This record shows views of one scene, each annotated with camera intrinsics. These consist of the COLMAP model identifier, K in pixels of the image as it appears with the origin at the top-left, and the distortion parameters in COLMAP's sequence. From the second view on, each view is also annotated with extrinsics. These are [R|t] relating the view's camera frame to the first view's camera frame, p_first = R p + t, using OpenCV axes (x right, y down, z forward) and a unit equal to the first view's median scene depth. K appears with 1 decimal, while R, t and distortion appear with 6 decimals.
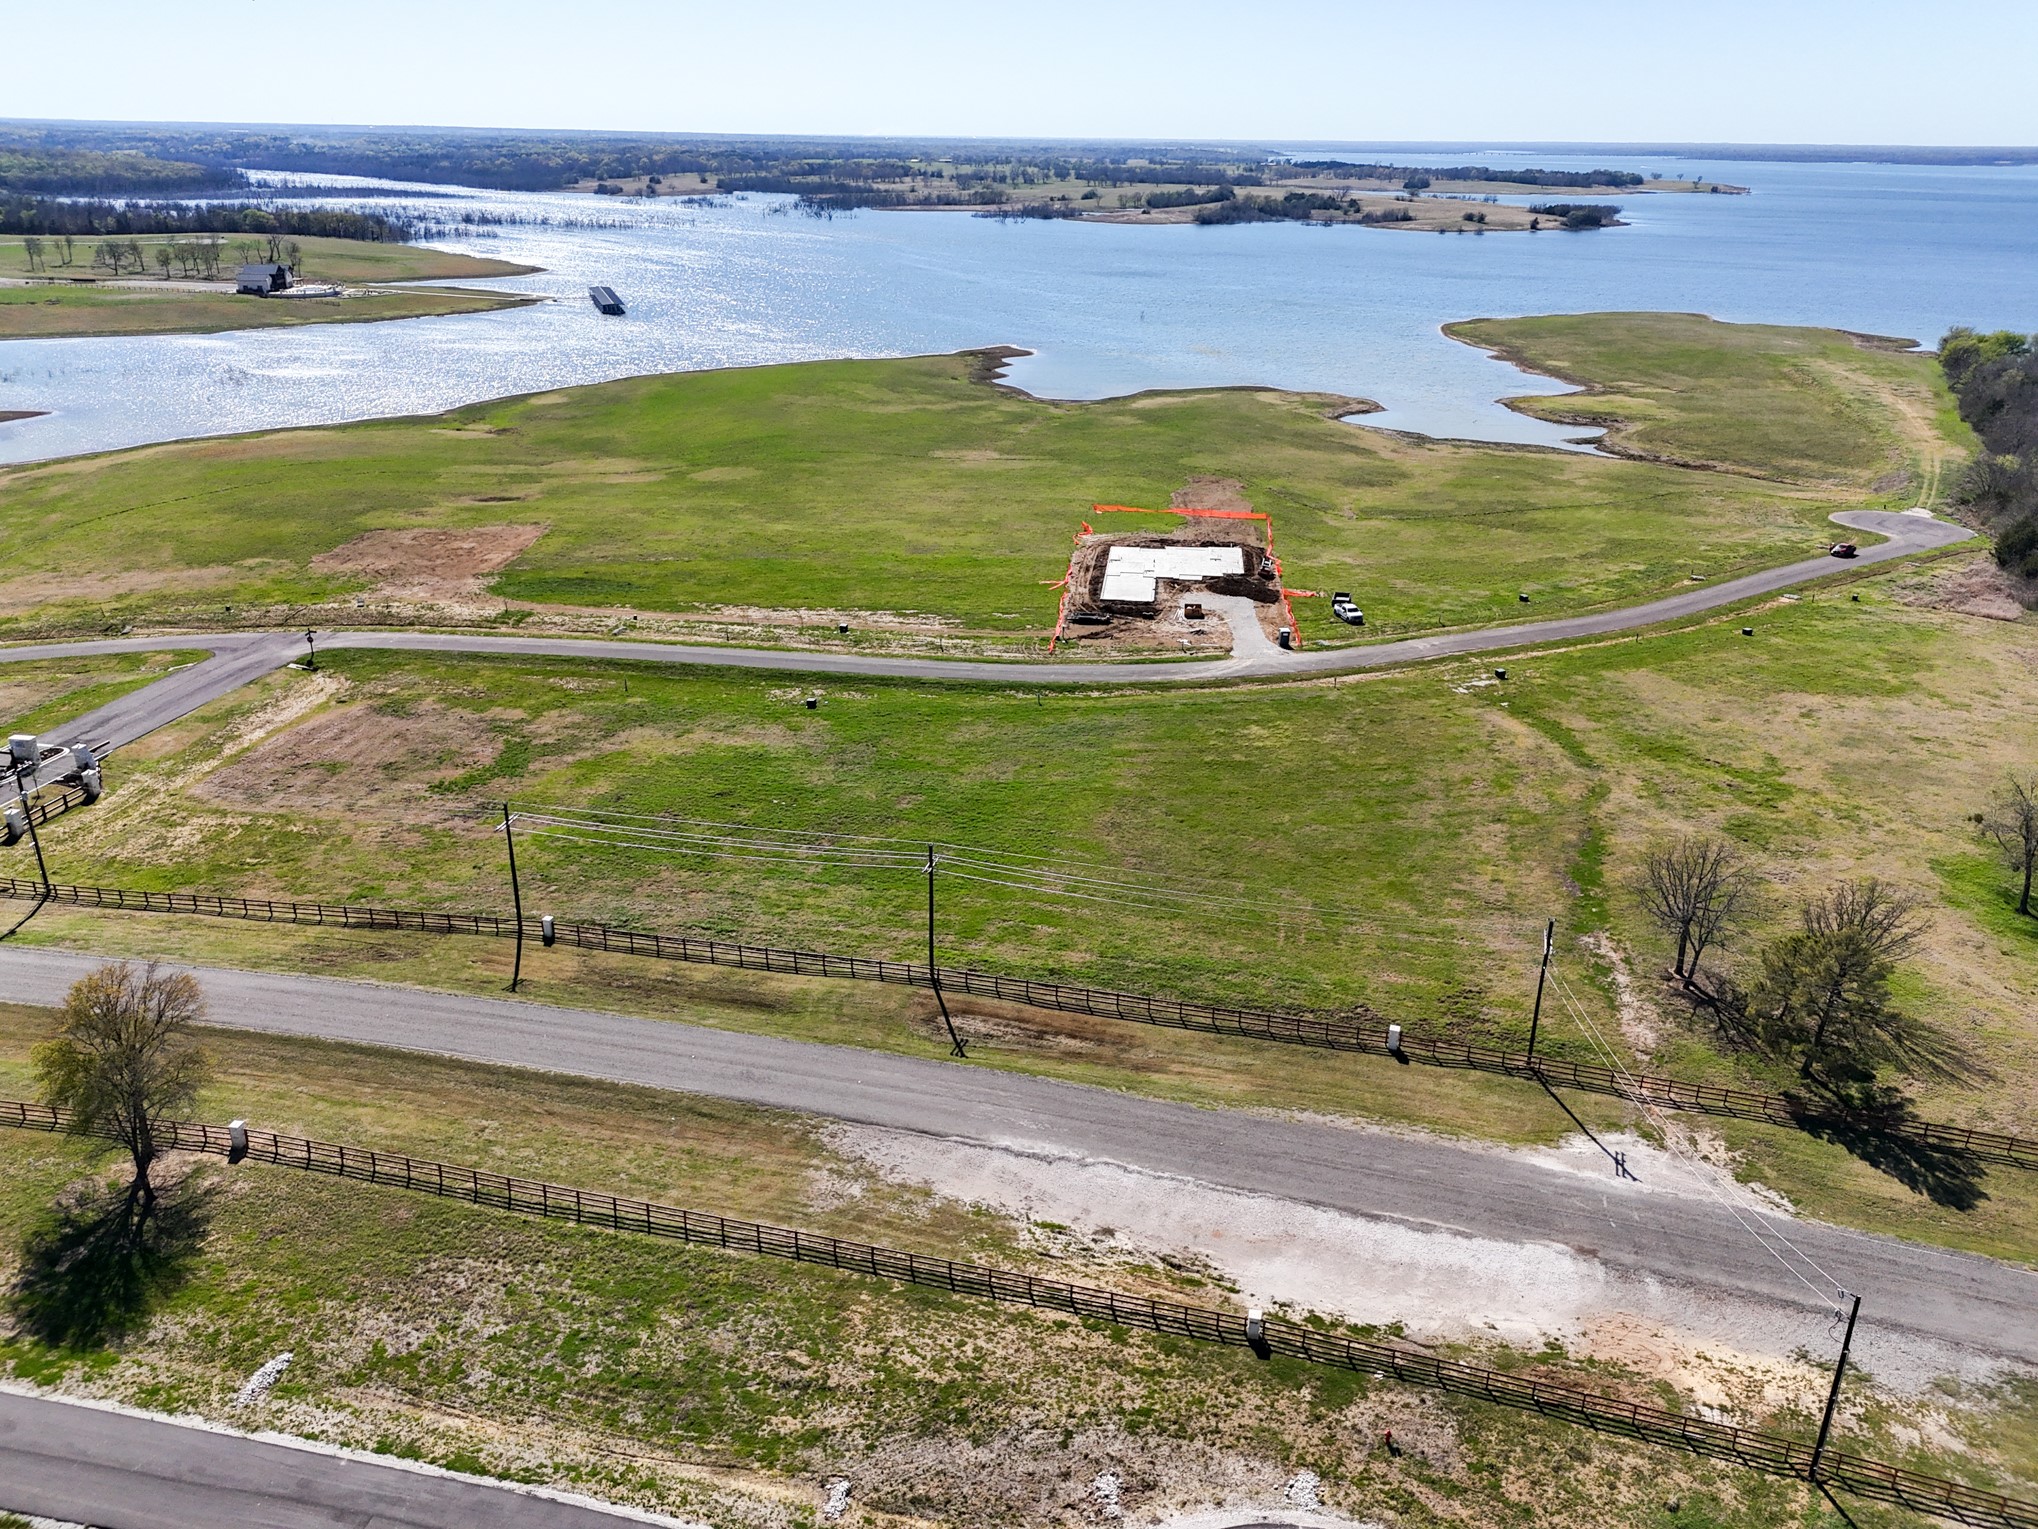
lens RADIAL K [[1499.1, 0, 1022.5], [0, 1499.1, 768.5], [0, 0, 1]] dist [0.055495, -0.050288]
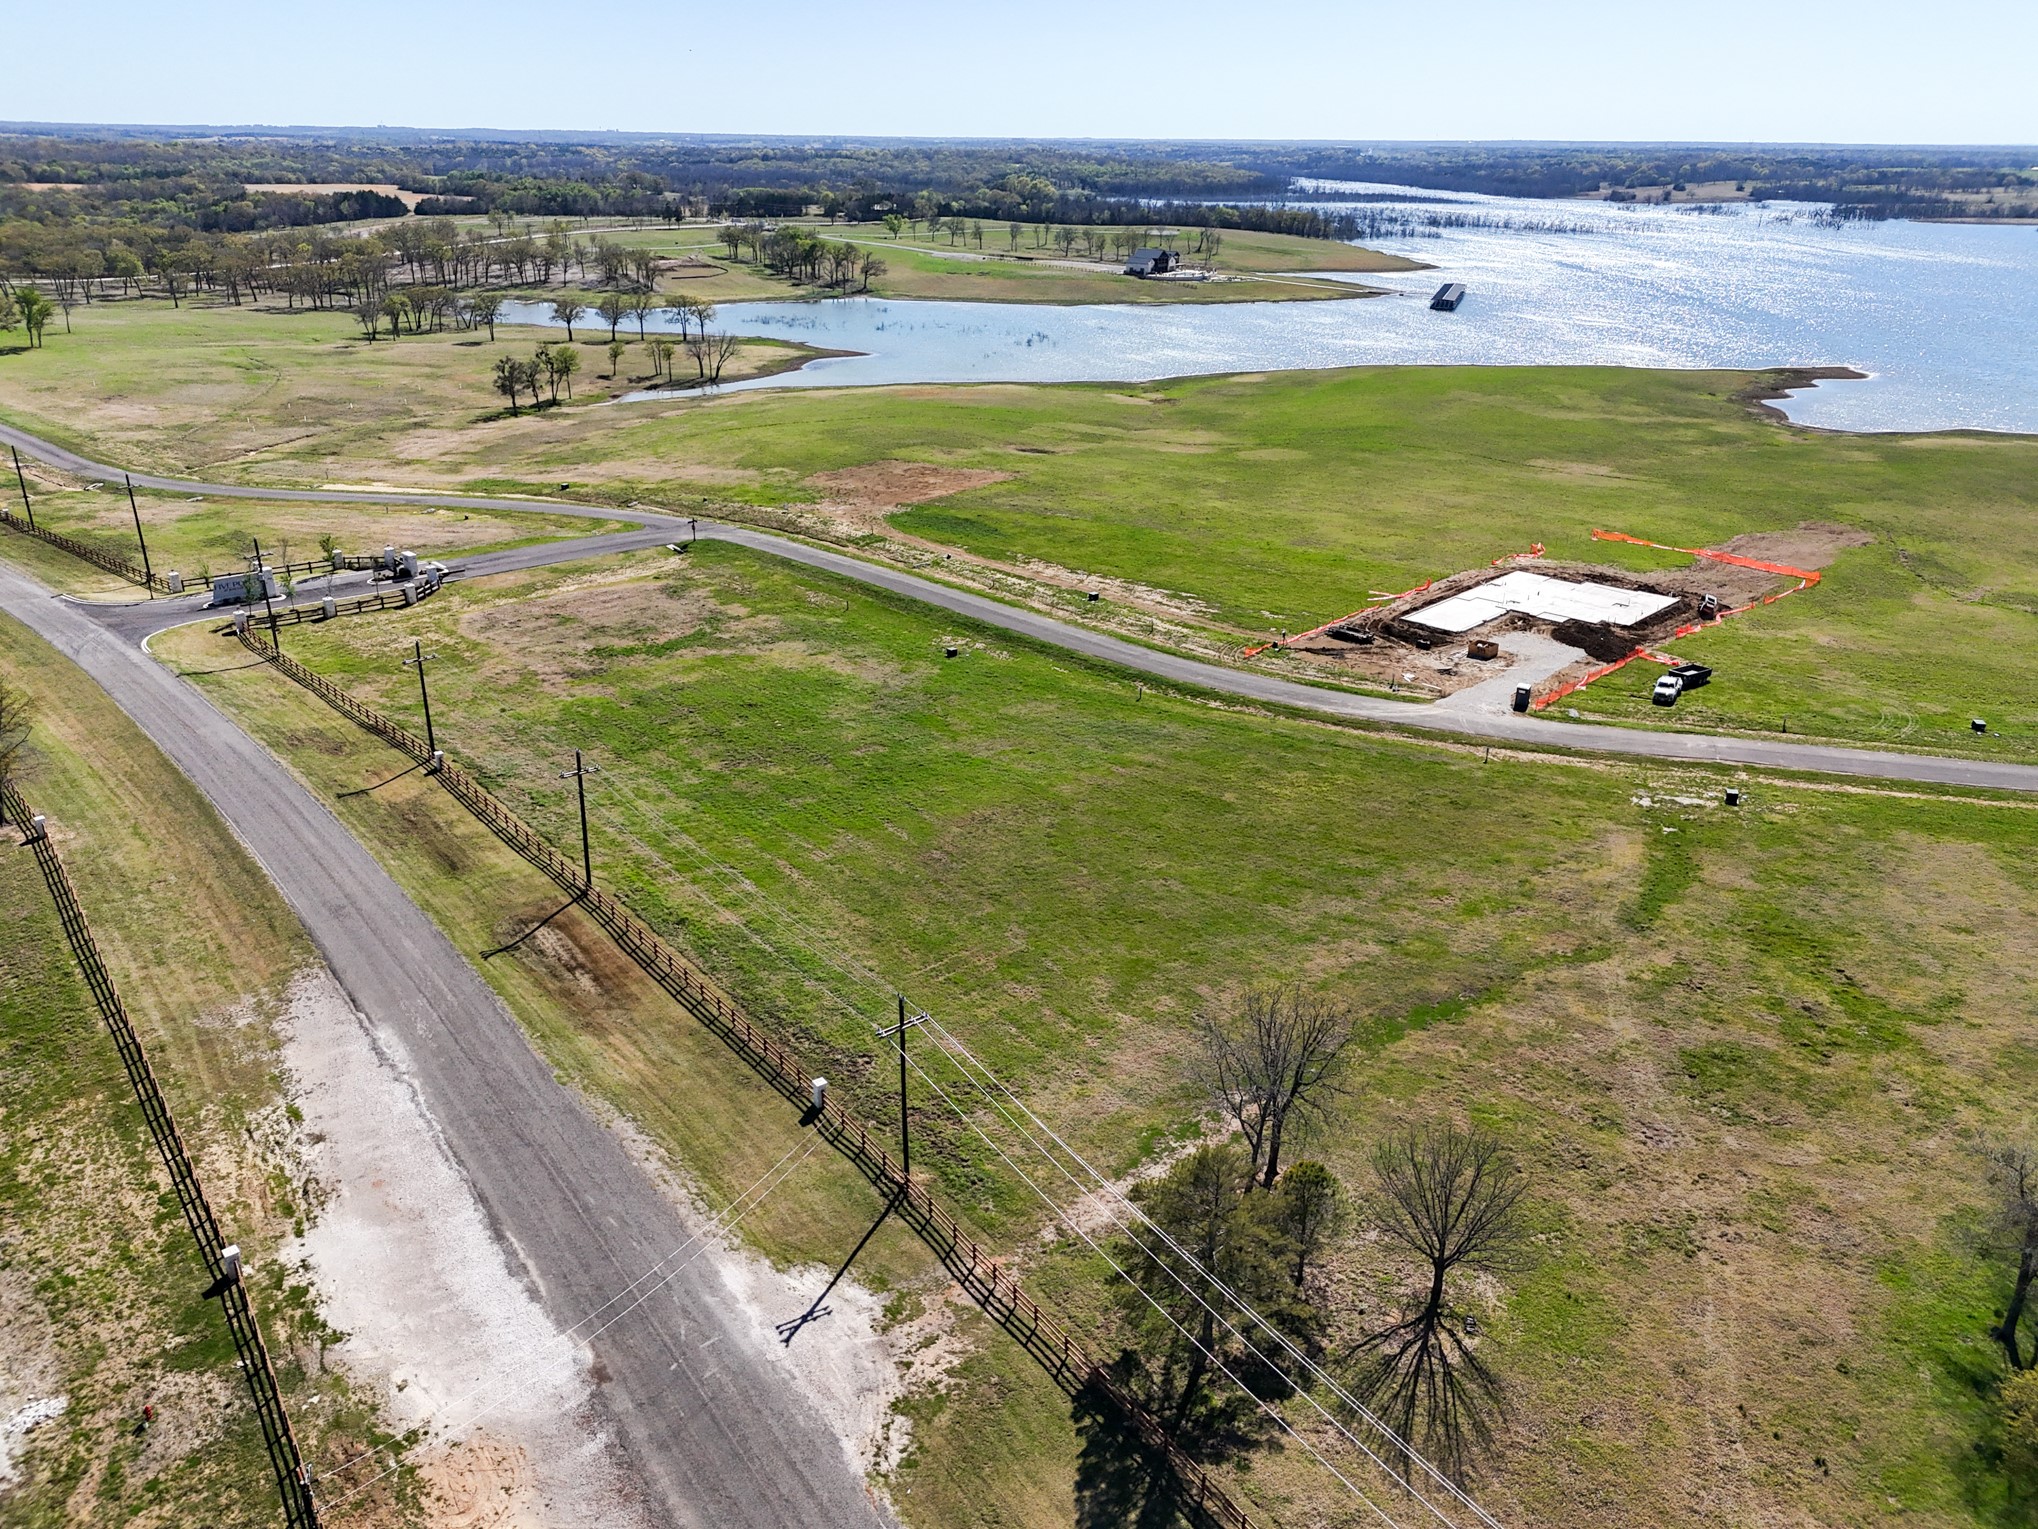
lens RADIAL K [[1499.1, 0, 1020.6], [0, 1499.1, 766.1], [0, 0, 1]] dist [0.055495, -0.050288]
pose [[0.795149, 0.229166, -0.561446, 0.450401], [-0.234551, 0.970011, 0.063747, -0.043483], [0.559217, 0.080999, 0.825055, 0.221181]]
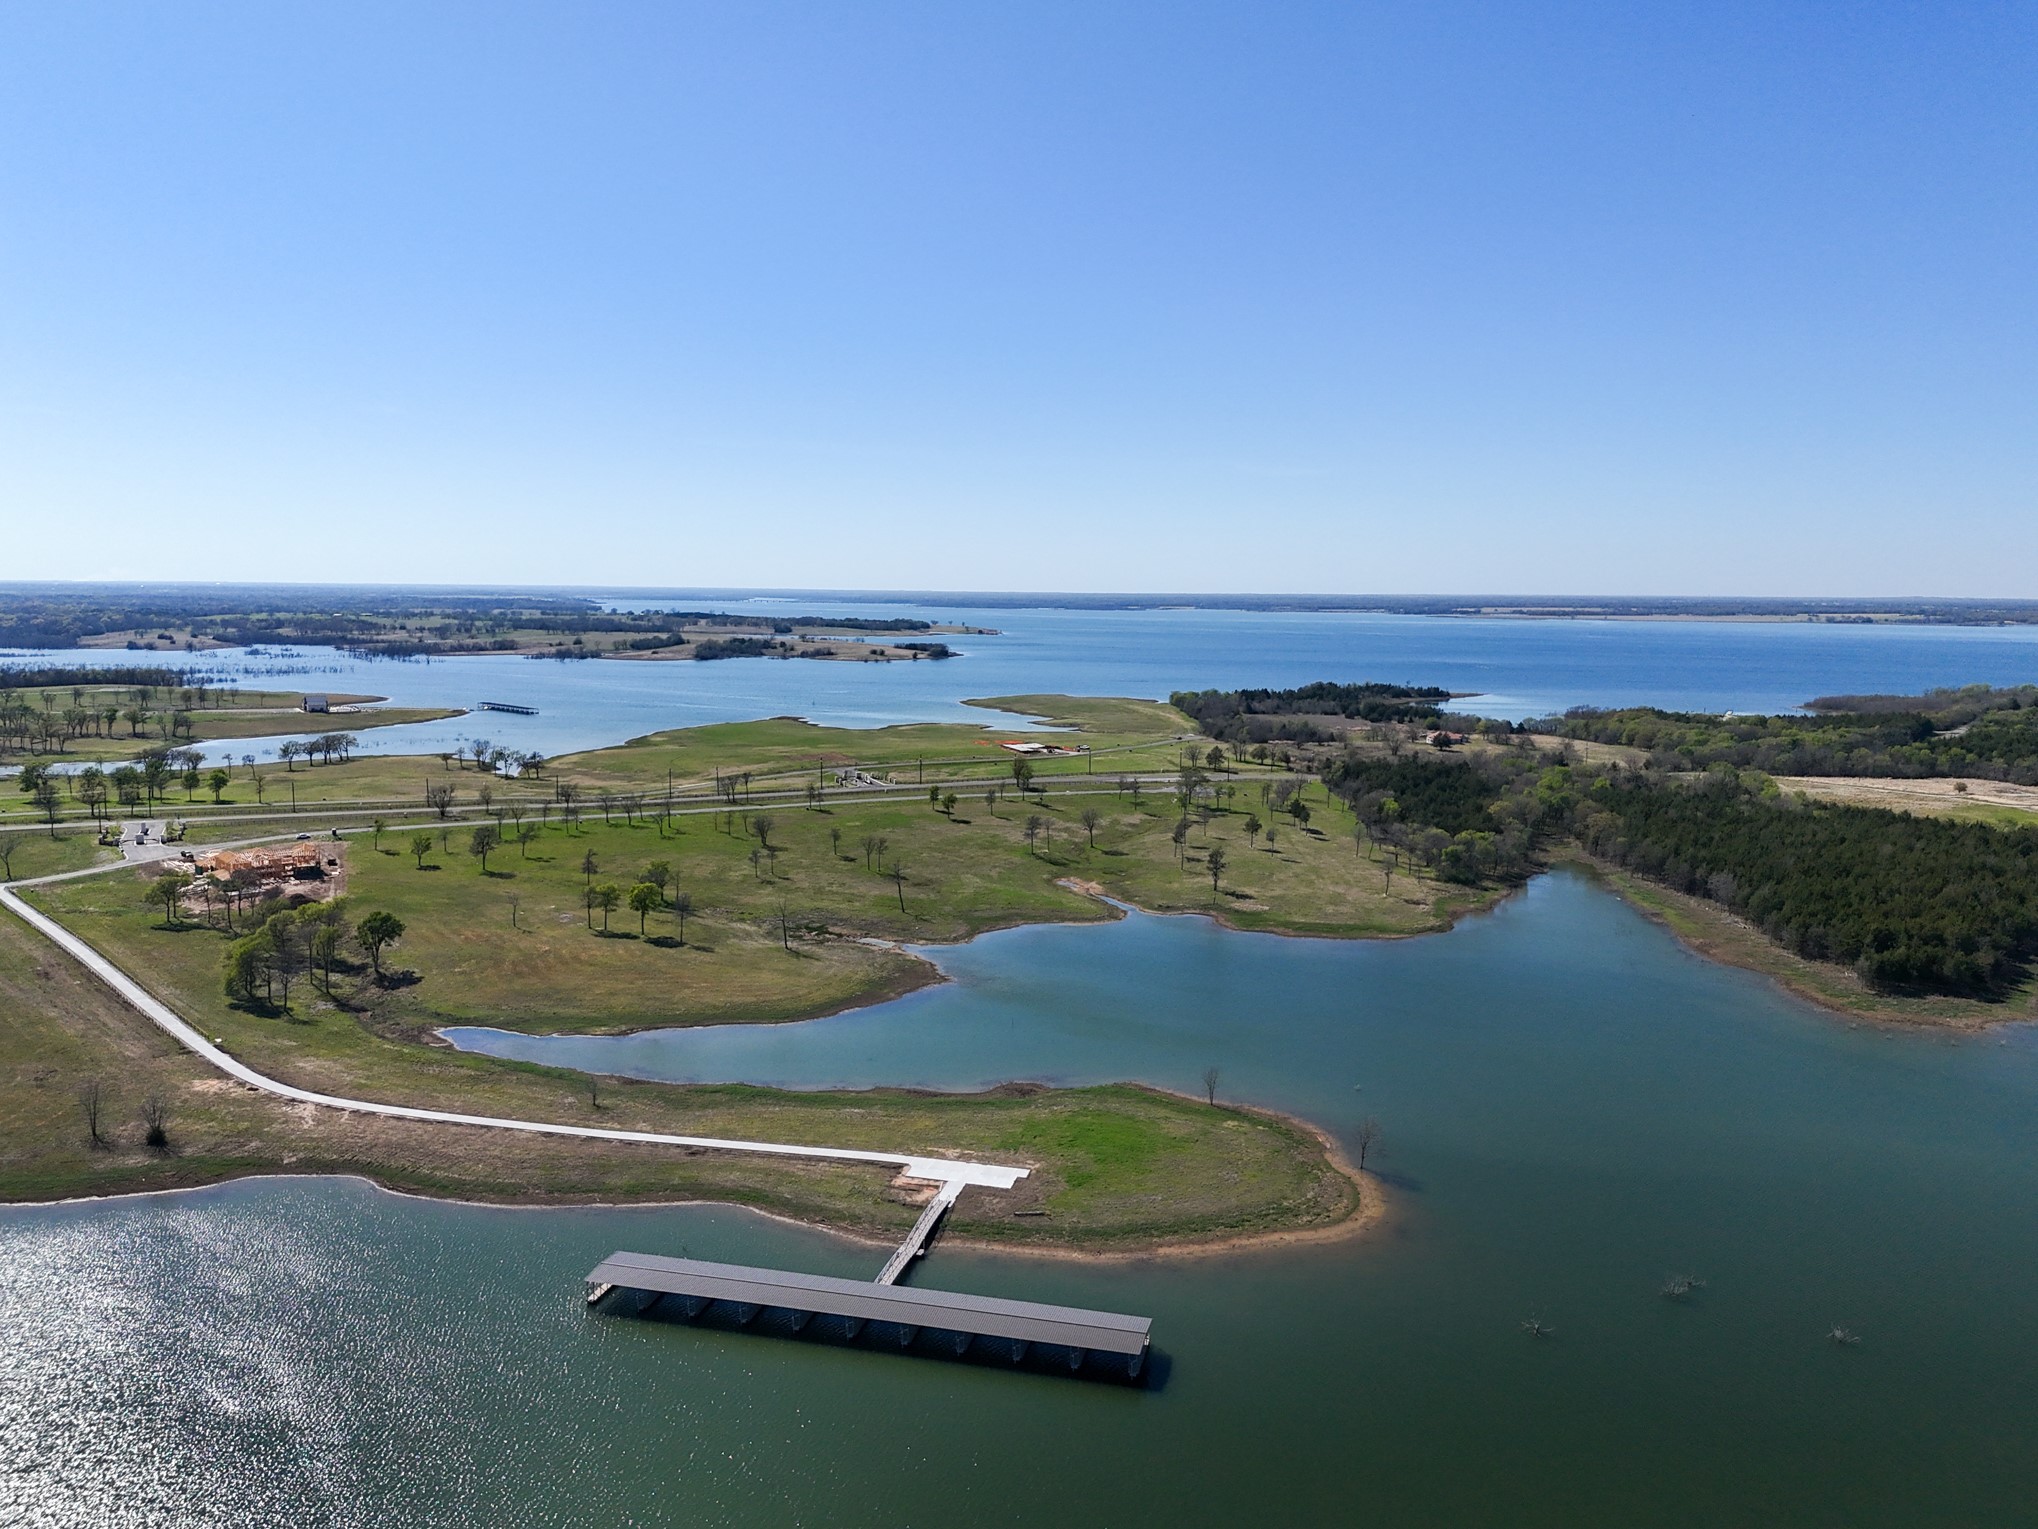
lens RADIAL K [[1499.1, 0, 1020.1], [0, 1499.1, 777.0], [0, 0, 1]] dist [0.055495, -0.050288]
pose [[0.891532, -0.061617, 0.448748, -1.954538], [0.177575, 0.958944, -0.221118, 0.927620], [-0.416699, 0.276820, 0.865871, -2.655587]]
